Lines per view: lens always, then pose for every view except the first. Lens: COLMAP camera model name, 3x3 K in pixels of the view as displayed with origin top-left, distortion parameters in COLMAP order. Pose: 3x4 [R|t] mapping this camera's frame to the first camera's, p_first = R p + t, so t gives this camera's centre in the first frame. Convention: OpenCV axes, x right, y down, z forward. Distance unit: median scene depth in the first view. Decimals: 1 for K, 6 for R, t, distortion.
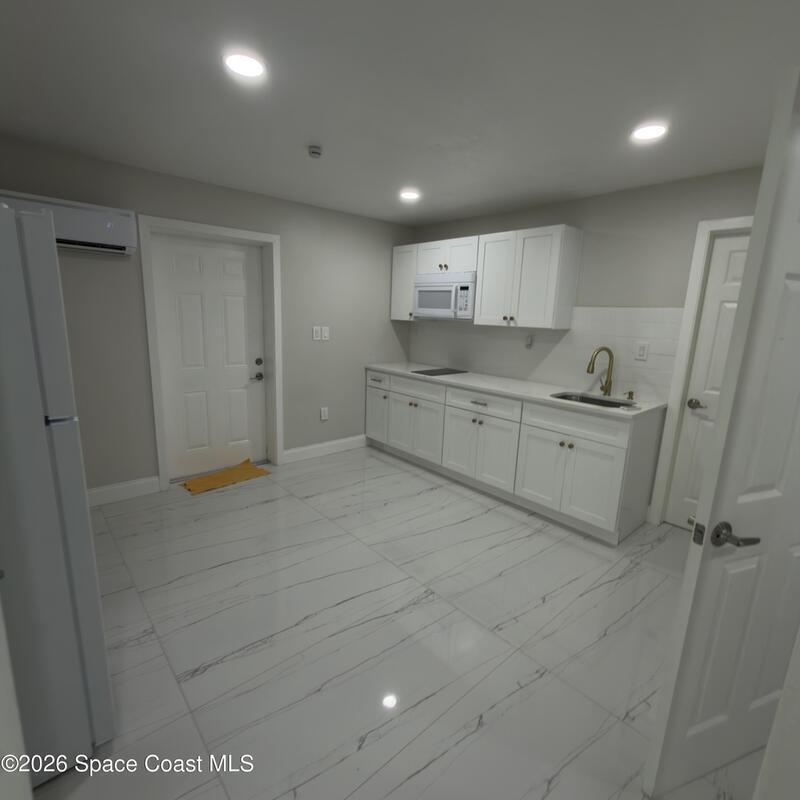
lens RADIAL K [[426.6, 0, 401.0], [0, 426.6, 401.0], [0, 0, 1]] dist [0.002748, -0.001267]
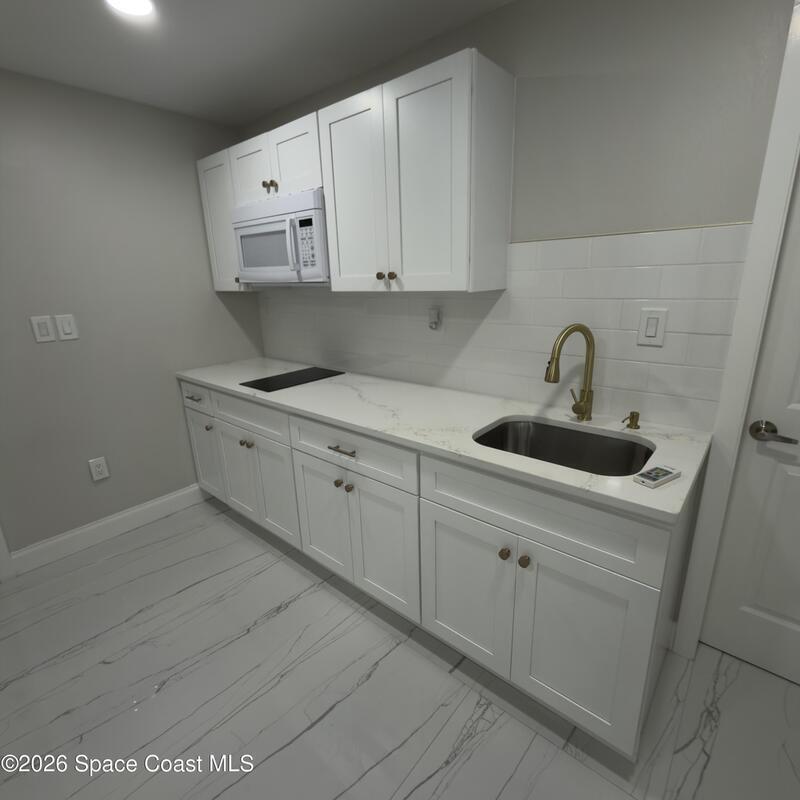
lens RADIAL K [[426.6, 0, 401.7], [0, 426.6, 398.2], [0, 0, 1]] dist [0.002748, -0.001267]
pose [[0.988703, -0.098563, 0.112924, 0.200112], [0.089842, 0.992747, 0.079885, -0.089508], [-0.119979, -0.068837, 0.990387, 0.493302]]
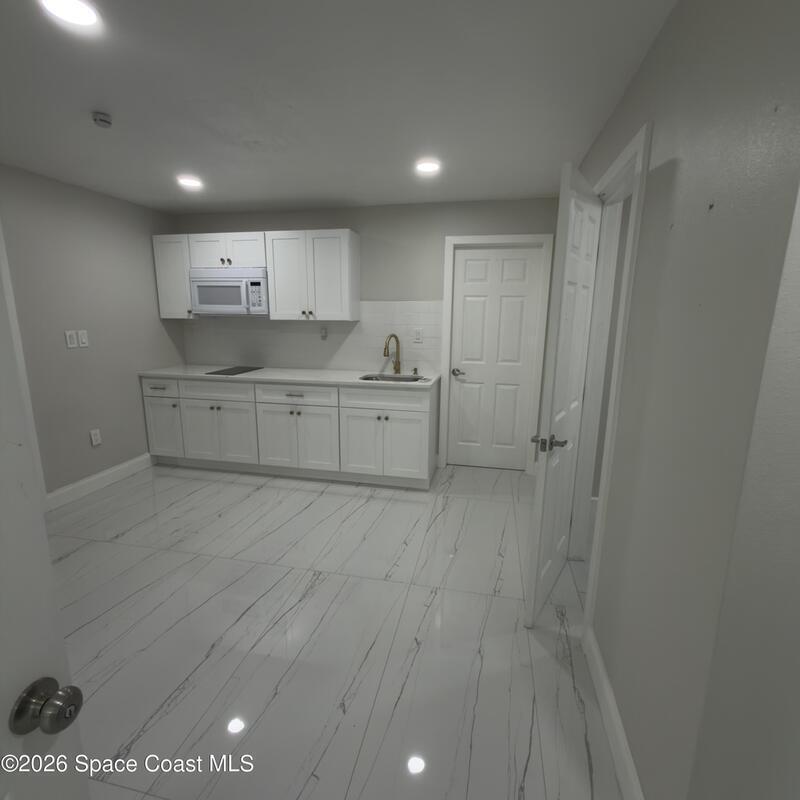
lens RADIAL K [[426.6, 0, 398.7], [0, 426.6, 401.4], [0, 0, 1]] dist [0.002748, -0.001267]
pose [[0.809024, -0.148831, 0.568620, -0.203823], [0.140620, 0.988327, 0.058614, -0.005298], [-0.570706, 0.032540, 0.820509, 0.002035]]
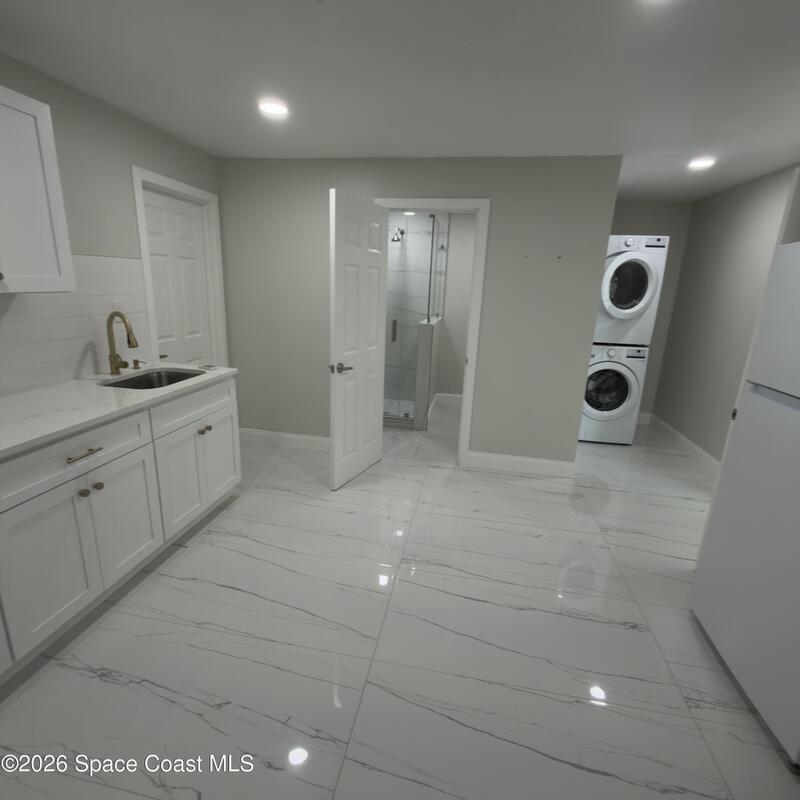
lens RADIAL K [[426.6, 0, 395.5], [0, 426.6, 397.7], [0, 0, 1]] dist [0.002748, -0.001267]
pose [[-0.600870, -0.263934, 0.754516, -0.385653], [0.104186, 0.910005, 0.401294, -0.213893], [-0.792528, 0.319735, -0.519296, 0.940407]]
